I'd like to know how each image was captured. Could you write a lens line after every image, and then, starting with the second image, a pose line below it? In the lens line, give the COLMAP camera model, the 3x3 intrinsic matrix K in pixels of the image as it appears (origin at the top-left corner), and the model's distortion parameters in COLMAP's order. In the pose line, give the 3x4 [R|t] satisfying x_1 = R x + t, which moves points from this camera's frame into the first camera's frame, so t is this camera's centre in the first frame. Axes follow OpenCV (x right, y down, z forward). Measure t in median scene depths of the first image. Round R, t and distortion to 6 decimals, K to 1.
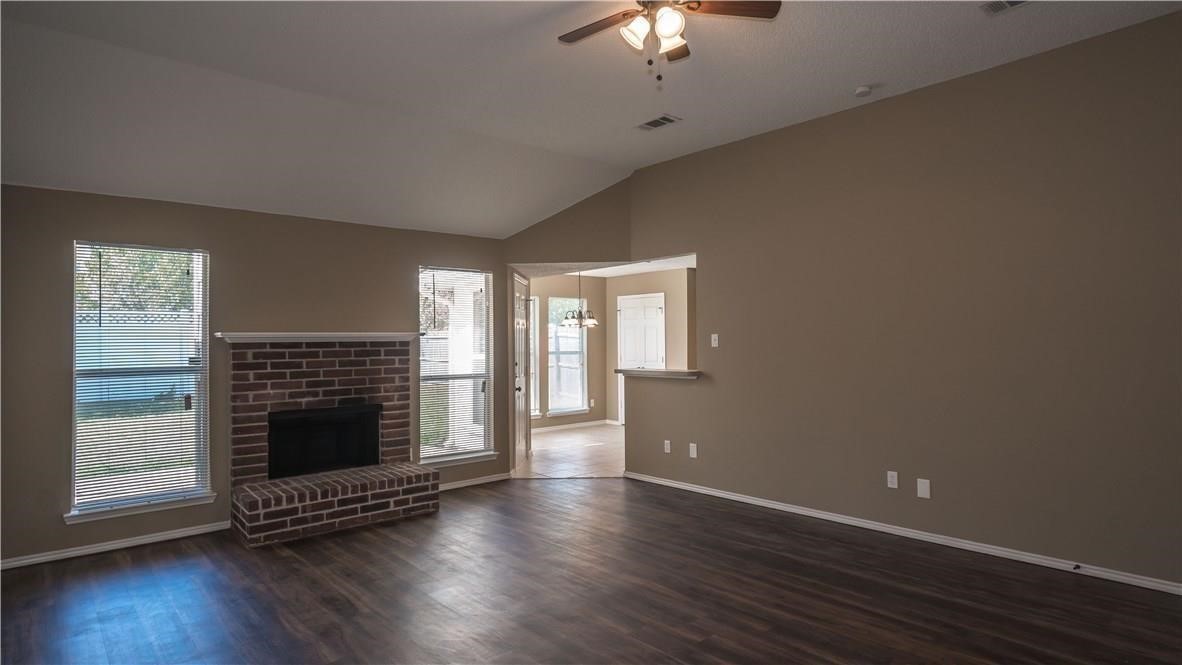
lens RADIAL K [[627.6, 0, 589.8], [0, 627.6, 336.6], [0, 0, 1]] dist [-0.008055, -0.000432]
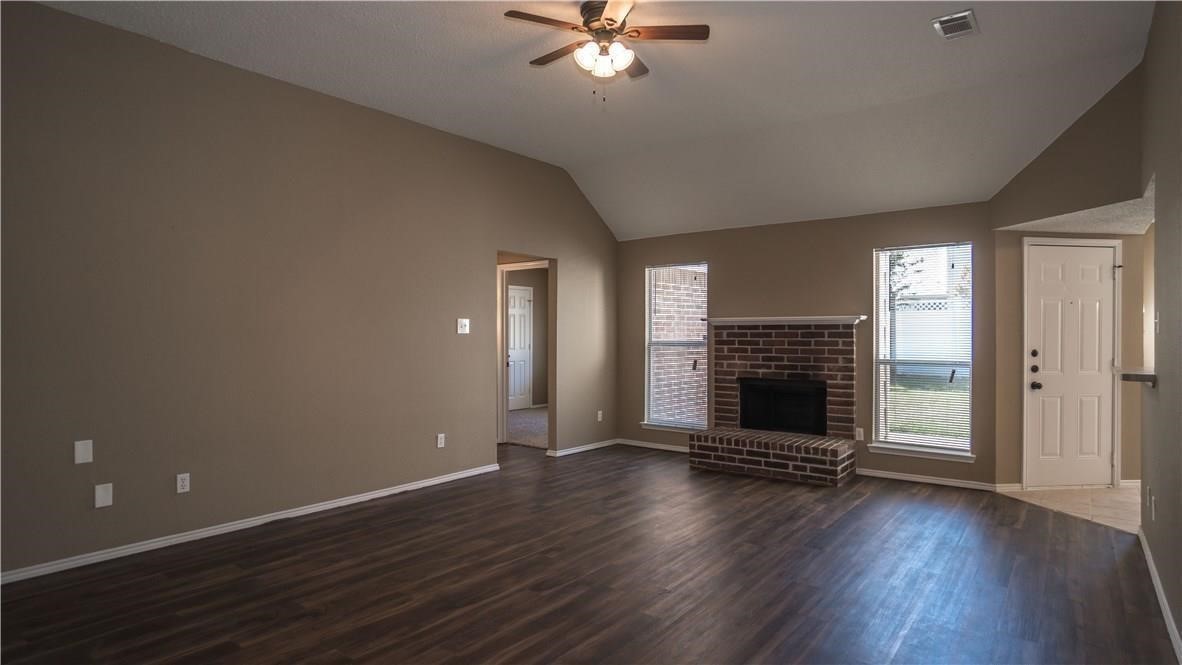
lens RADIAL K [[627.6, 0, 601.7], [0, 627.6, 336.8], [0, 0, 1]] dist [-0.008055, -0.000432]
pose [[0.220119, 0.016656, -0.975331, 0.705877], [0.005993, 0.999812, 0.018426, 0.007419], [0.975455, -0.009901, 0.219978, 0.409590]]
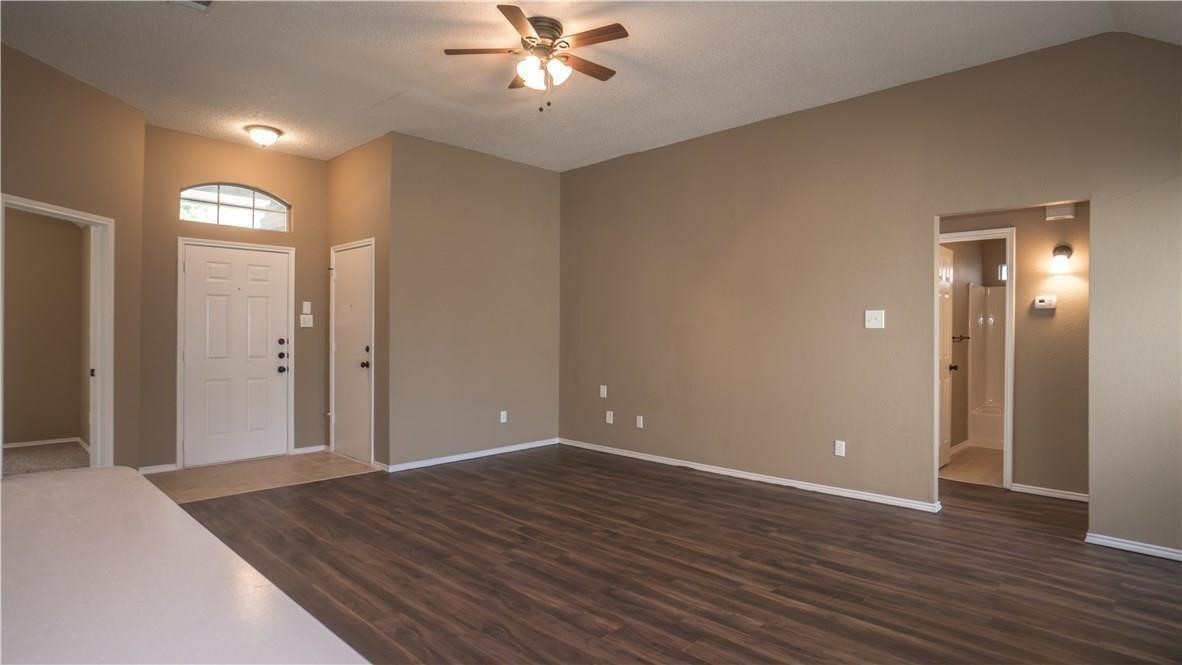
lens RADIAL K [[627.6, 0, 602.5], [0, 627.6, 324.3], [0, 0, 1]] dist [-0.008055, -0.000432]
pose [[-0.994314, 0.008297, -0.106168, 0.070317], [0.010706, 0.999697, -0.022144, 0.030837], [0.105952, -0.023155, -0.994102, 1.282544]]
